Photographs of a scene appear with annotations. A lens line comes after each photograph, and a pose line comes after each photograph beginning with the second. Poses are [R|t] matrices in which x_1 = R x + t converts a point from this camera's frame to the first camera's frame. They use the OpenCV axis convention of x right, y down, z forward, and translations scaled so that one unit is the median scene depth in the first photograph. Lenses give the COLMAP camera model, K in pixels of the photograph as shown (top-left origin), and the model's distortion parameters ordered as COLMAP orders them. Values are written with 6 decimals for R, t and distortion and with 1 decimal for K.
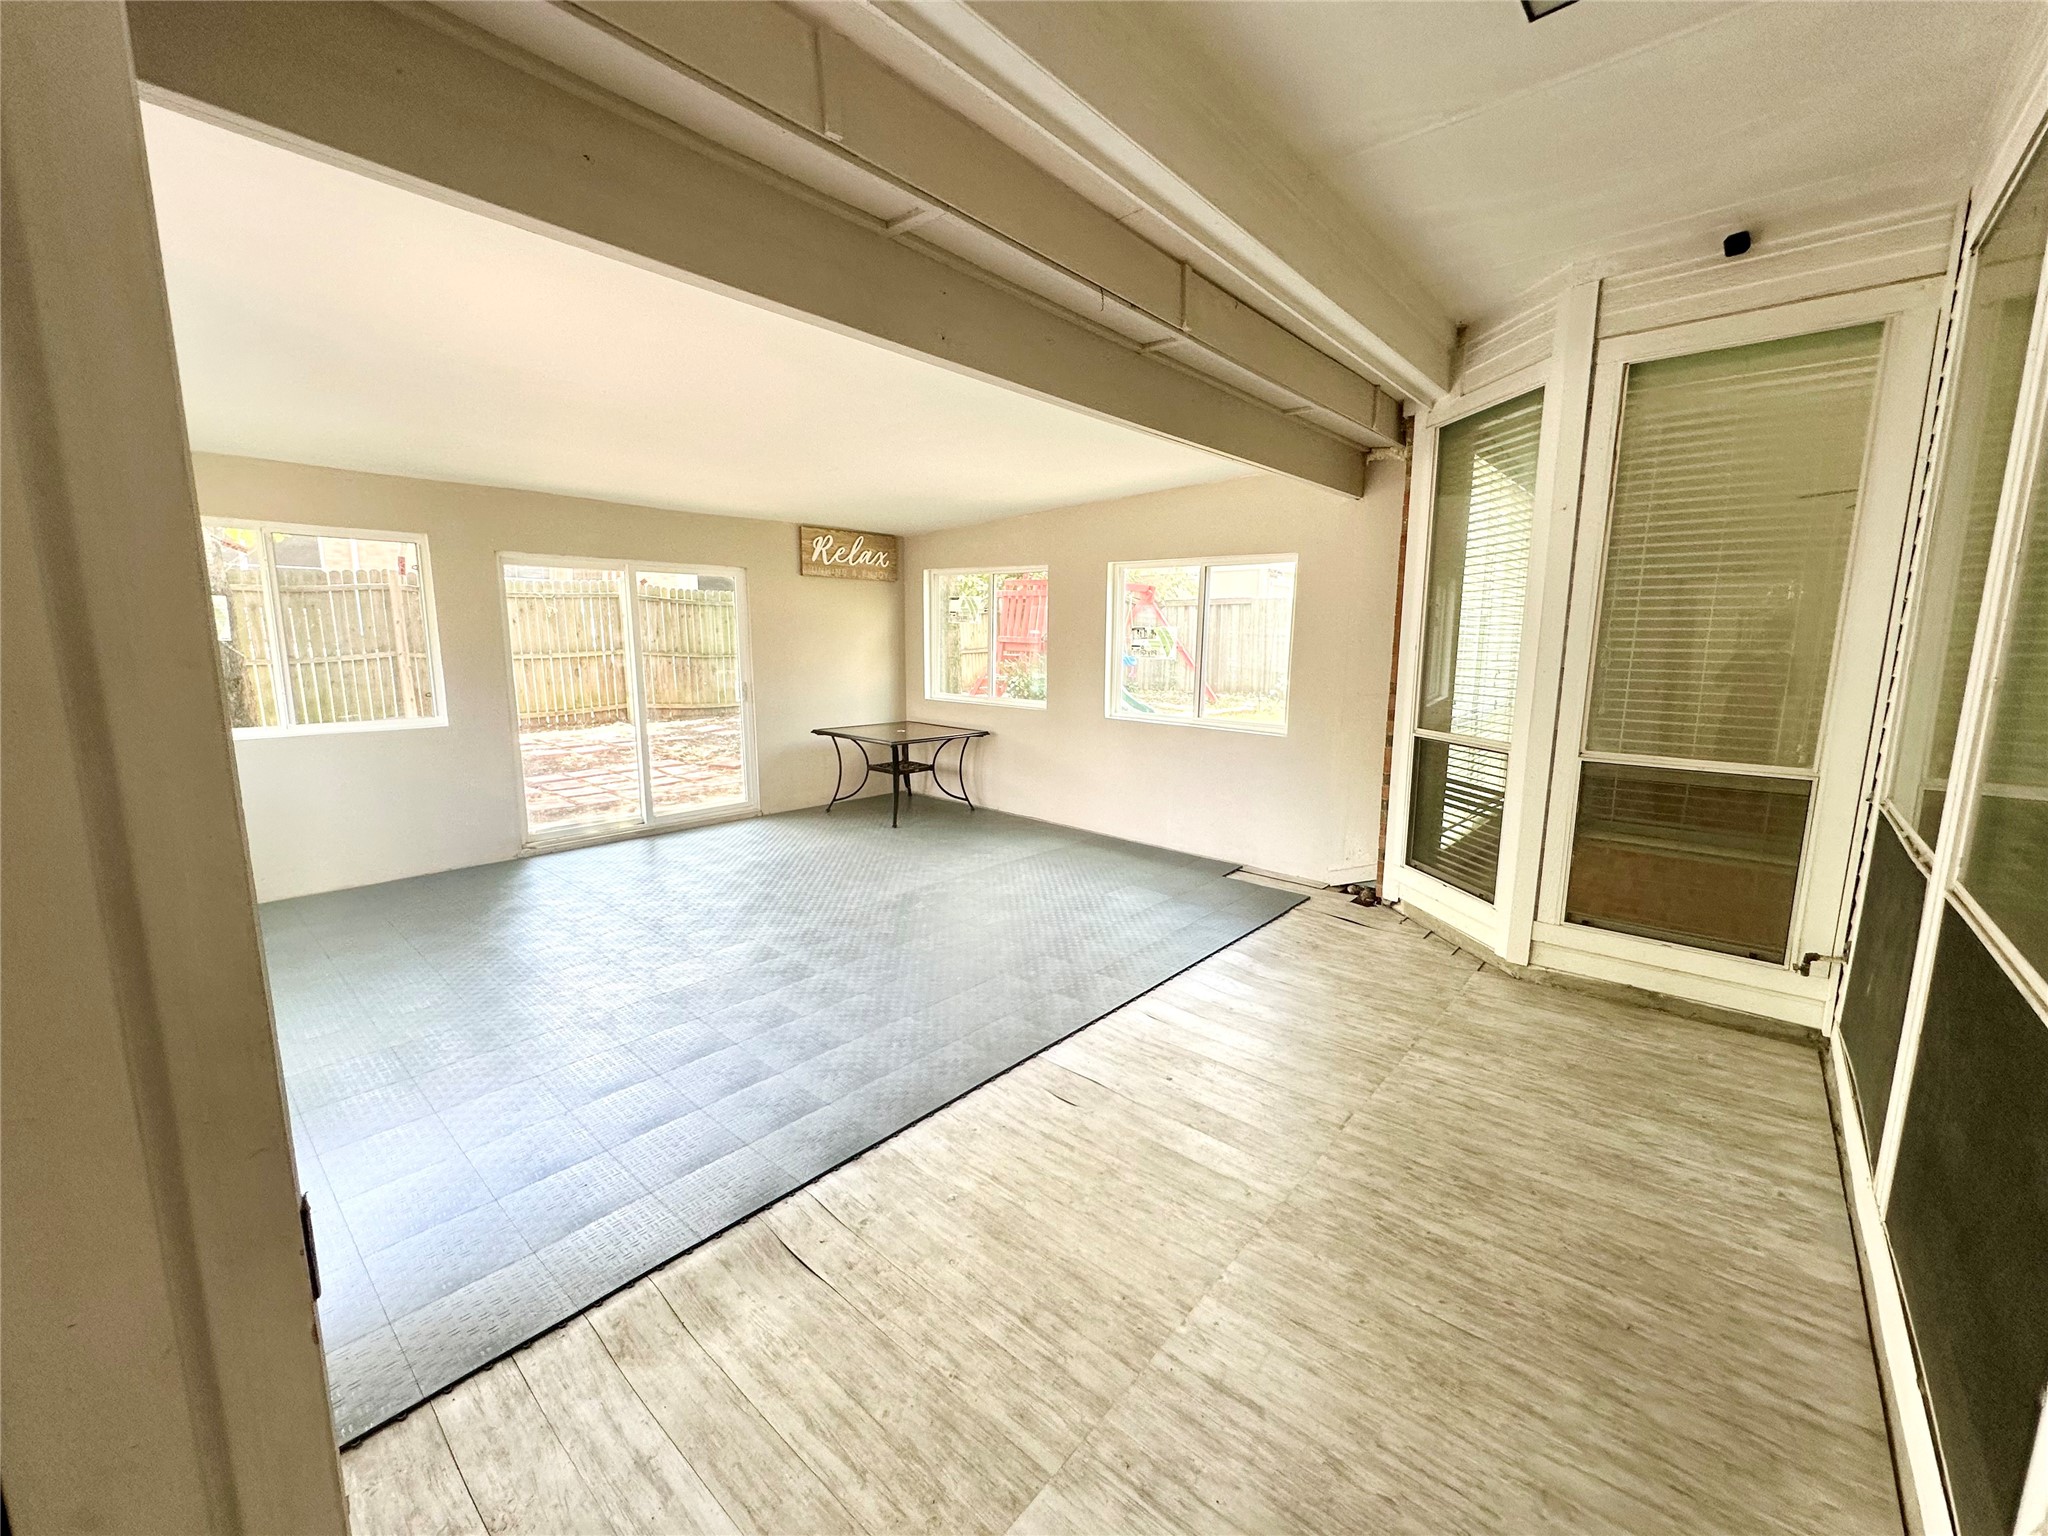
lens RADIAL K [[819.7, 0, 1024.0], [0, 819.7, 768.0], [0, 0, 1]] dist [0.000446, -0.000453]
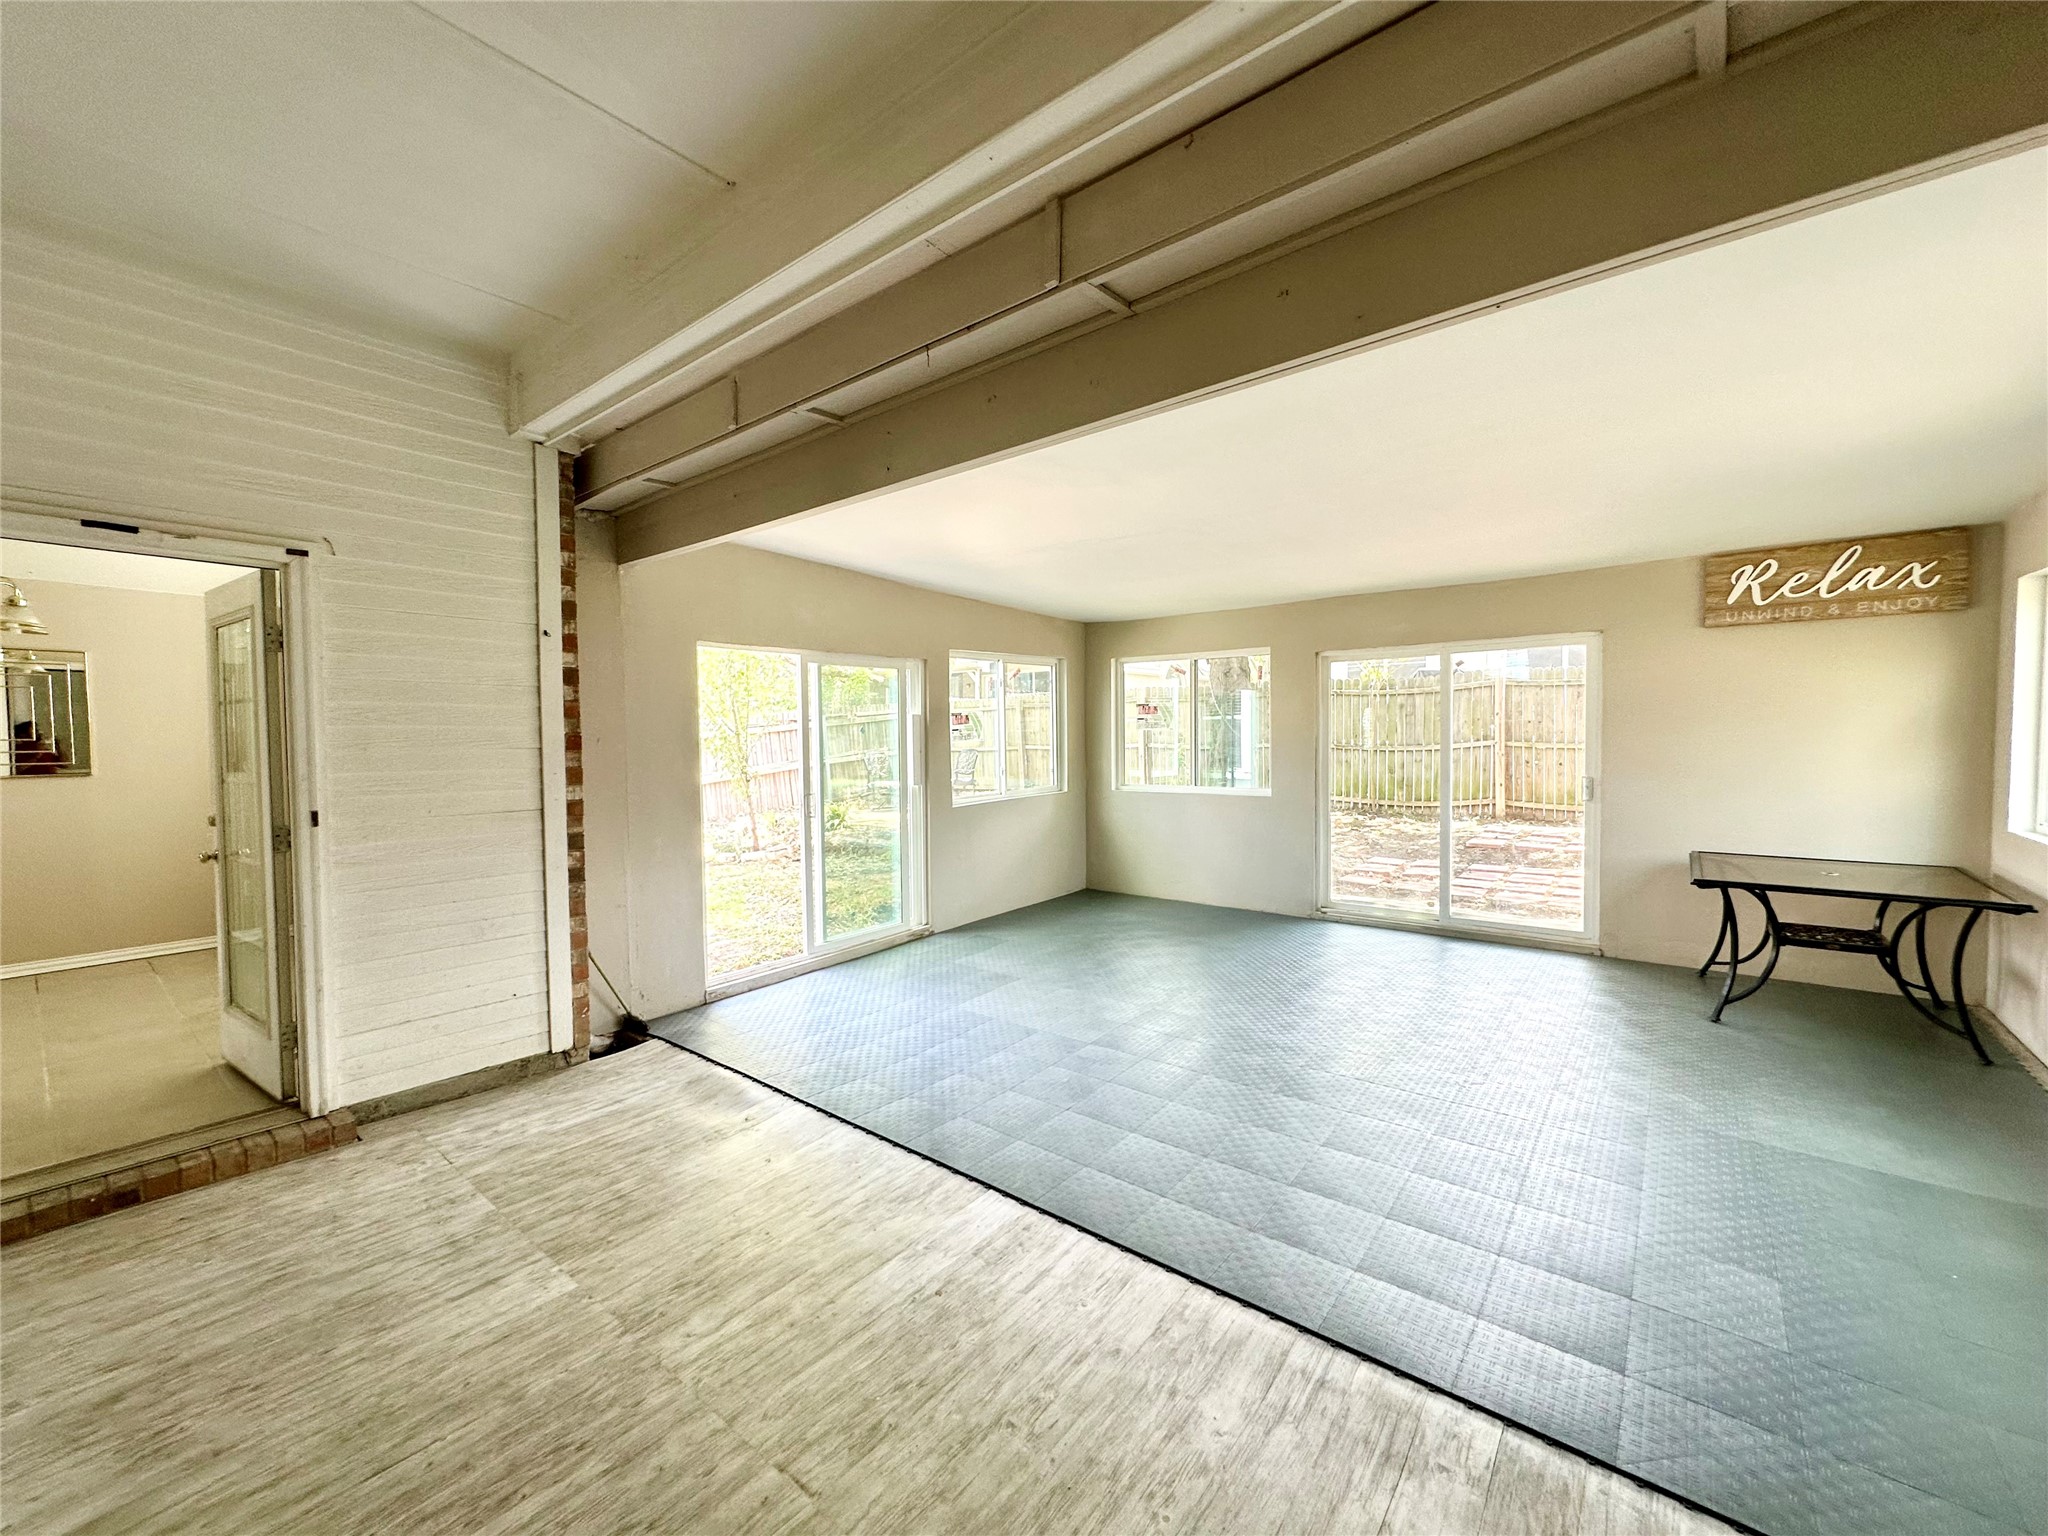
lens RADIAL K [[819.7, 0, 1024.0], [0, 819.7, 768.0], [0, 0, 1]] dist [0.000446, -0.000453]
pose [[0.043325, 0.033051, -0.998514, 1.039816], [-0.147064, 0.988776, 0.026348, -0.140996], [0.988178, 0.145704, 0.047699, 1.112875]]
